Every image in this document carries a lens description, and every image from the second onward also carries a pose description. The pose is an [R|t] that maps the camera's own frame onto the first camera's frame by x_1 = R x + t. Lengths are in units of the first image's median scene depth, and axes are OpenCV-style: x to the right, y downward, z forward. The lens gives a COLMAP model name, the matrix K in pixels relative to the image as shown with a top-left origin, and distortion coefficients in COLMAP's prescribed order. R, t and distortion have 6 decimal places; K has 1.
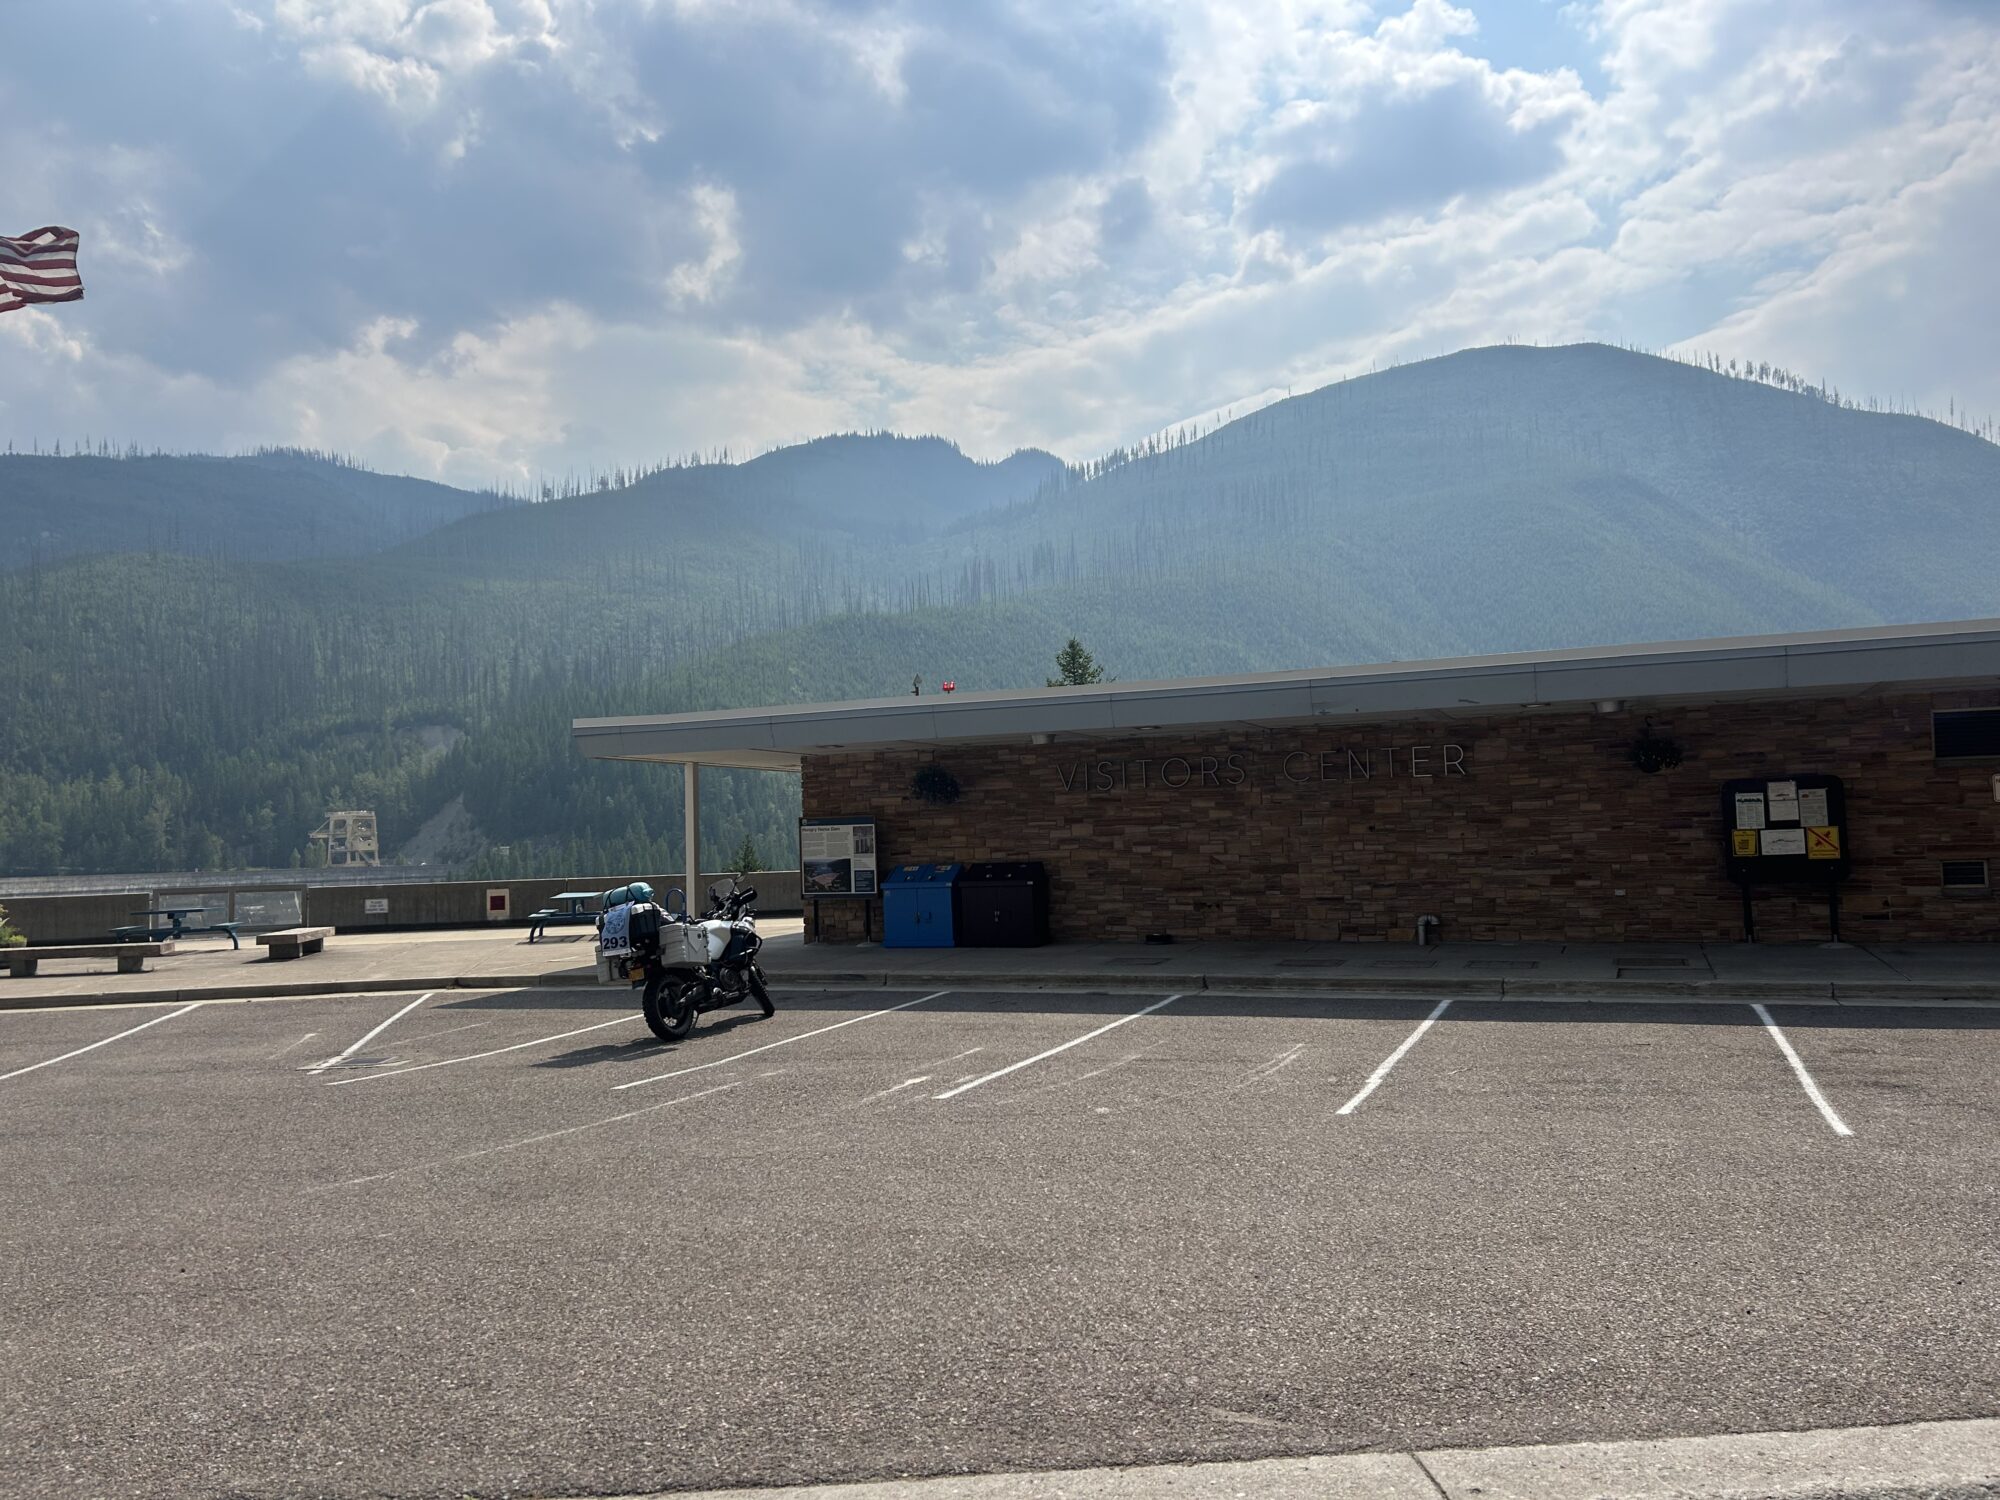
lens RADIAL K [[1536.3, 0, 956.3], [0, 1536.3, 748.0], [0, 0, 1]] dist [0.107021, -0.164960]
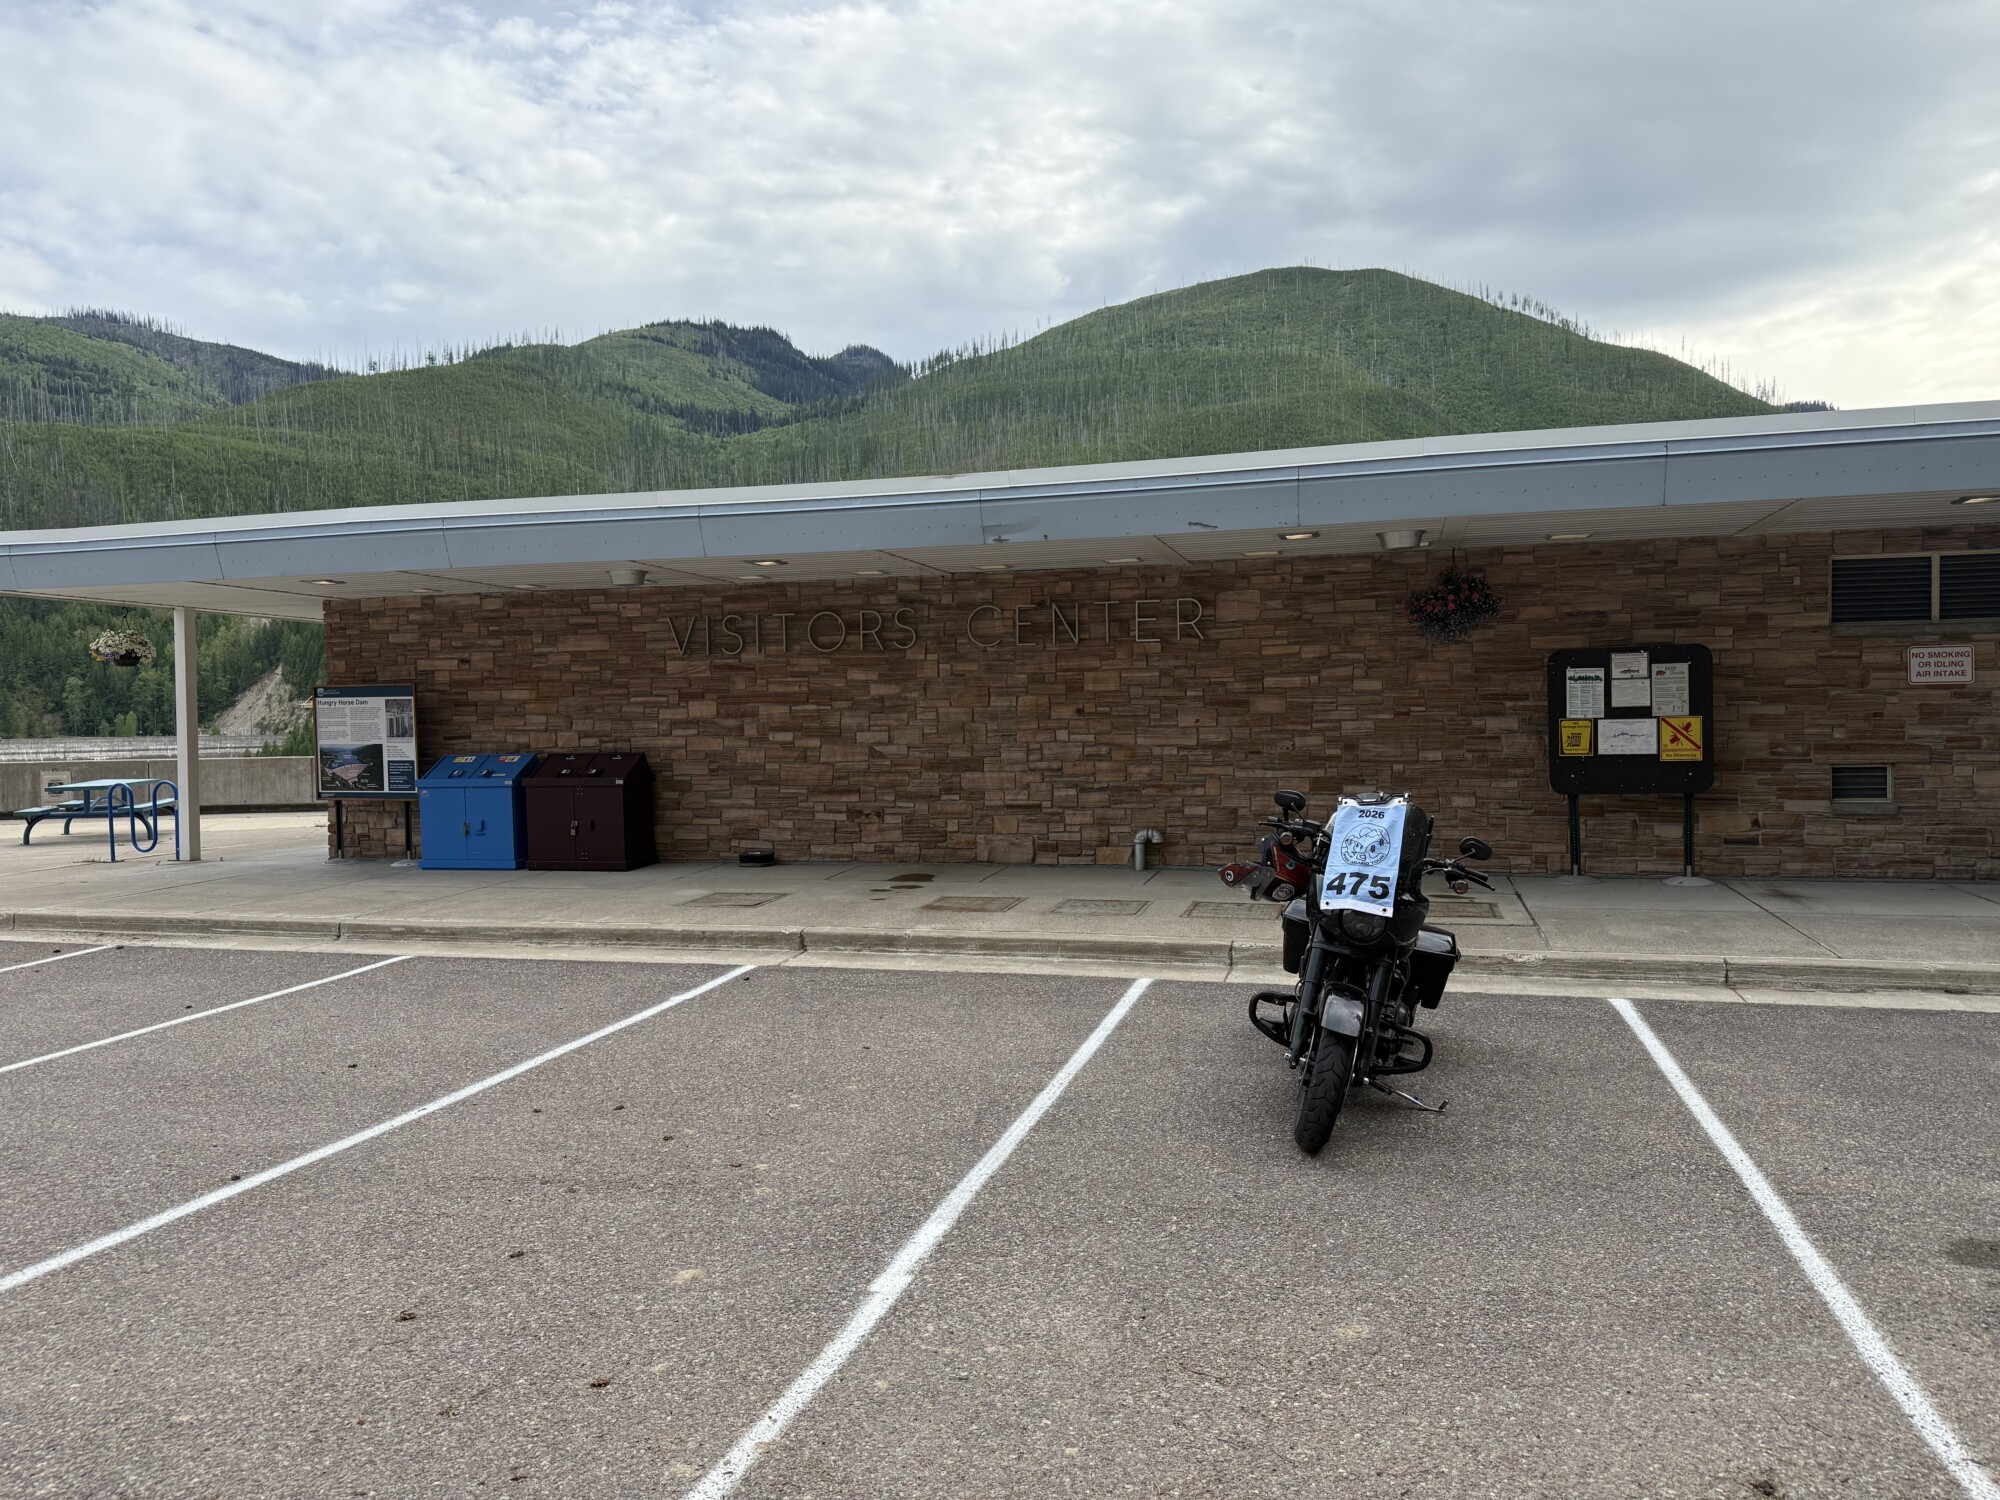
lens RADIAL K [[1374.9, 0, 984.0], [0, 1374.9, 744.3], [0, 0, 1]] dist [0.171415, -0.299709]
pose [[0.989489, 0.008939, 0.144333, 0.128110], [-0.020616, 0.996613, 0.079608, 0.016214], [-0.143133, -0.081747, 0.986322, 0.358396]]
